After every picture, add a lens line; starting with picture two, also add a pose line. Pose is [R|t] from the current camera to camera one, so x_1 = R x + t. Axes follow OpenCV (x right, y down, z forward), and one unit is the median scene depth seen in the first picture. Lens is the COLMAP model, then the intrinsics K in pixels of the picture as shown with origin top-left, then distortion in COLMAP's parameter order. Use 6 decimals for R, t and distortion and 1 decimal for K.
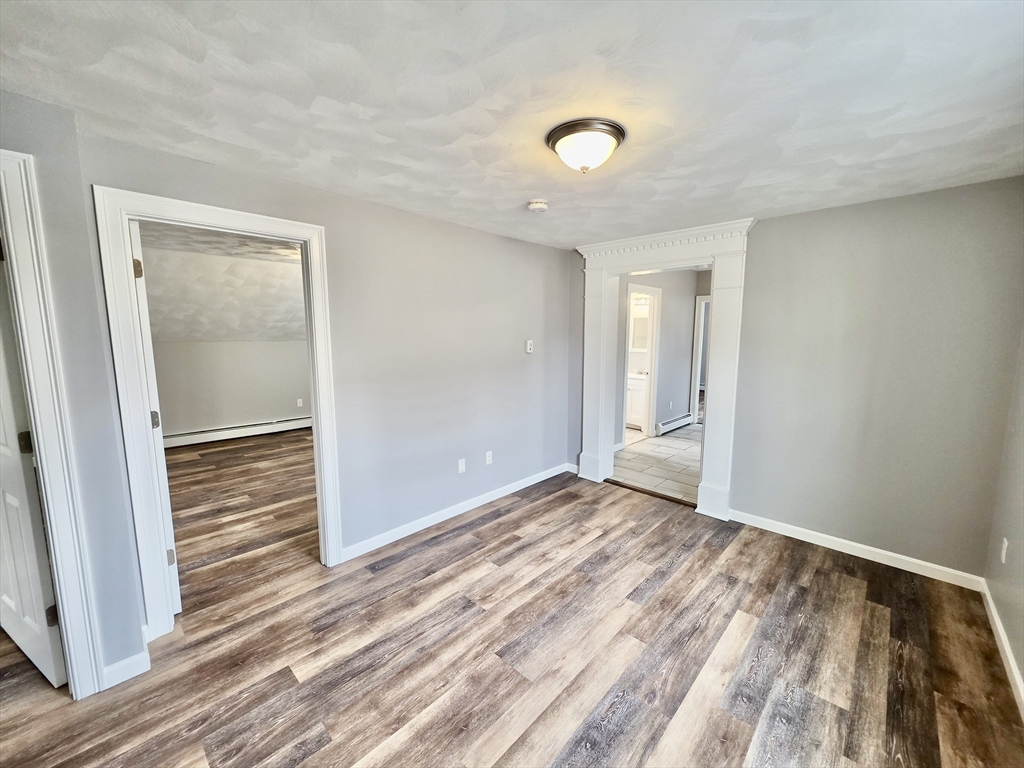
lens RADIAL K [[407.0, 0, 516.3], [0, 407.0, 382.4], [0, 0, 1]] dist [0.002864, -0.000673]
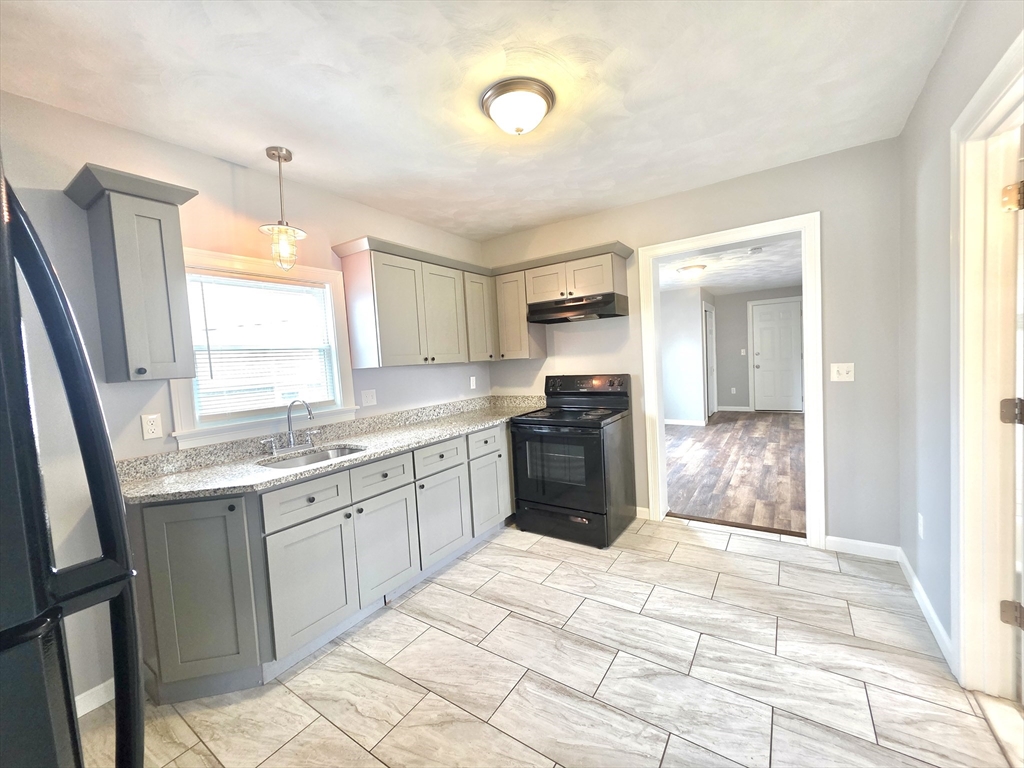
lens RADIAL K [[407.0, 0, 516.3], [0, 407.0, 382.4], [0, 0, 1]] dist [0.002864, -0.000673]
pose [[-0.983982, 0.066426, -0.165428, 1.269128], [0.035940, 0.982848, 0.180882, -0.244895], [0.174606, 0.172039, -0.969492, 2.460740]]
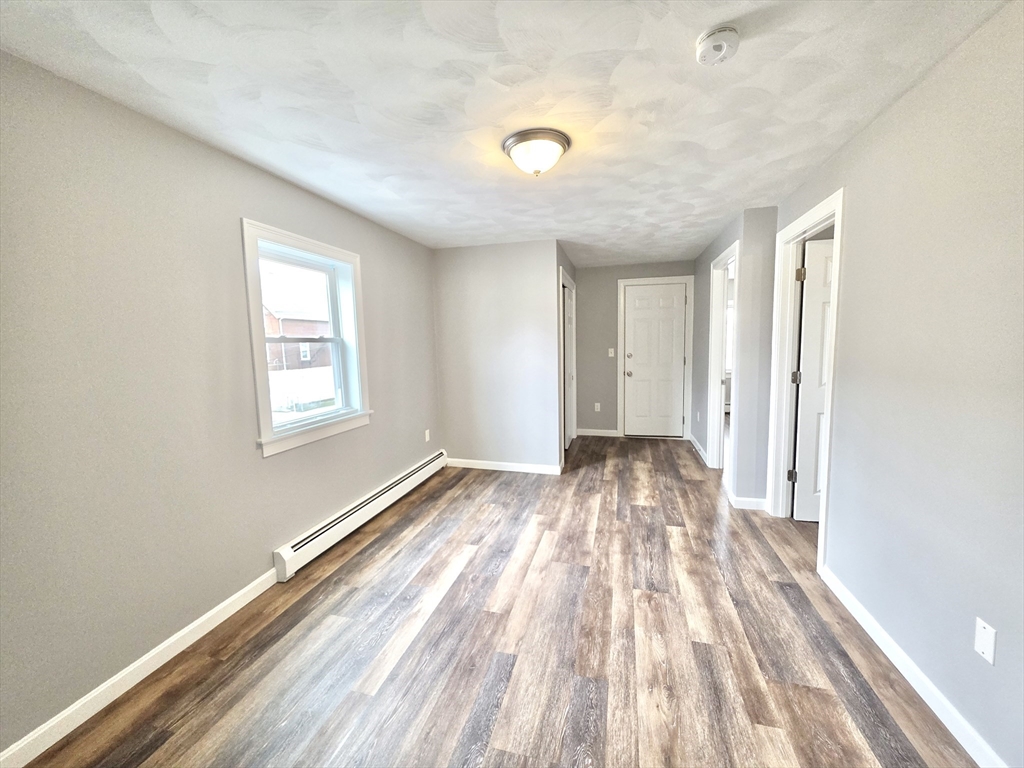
lens RADIAL K [[407.0, 0, 516.3], [0, 407.0, 382.4], [0, 0, 1]] dist [0.002864, -0.000673]
pose [[-0.878554, 0.065193, -0.473172, 0.533537], [-0.037071, 0.978347, 0.203625, -0.117744], [0.476202, 0.196437, -0.857114, 1.384426]]
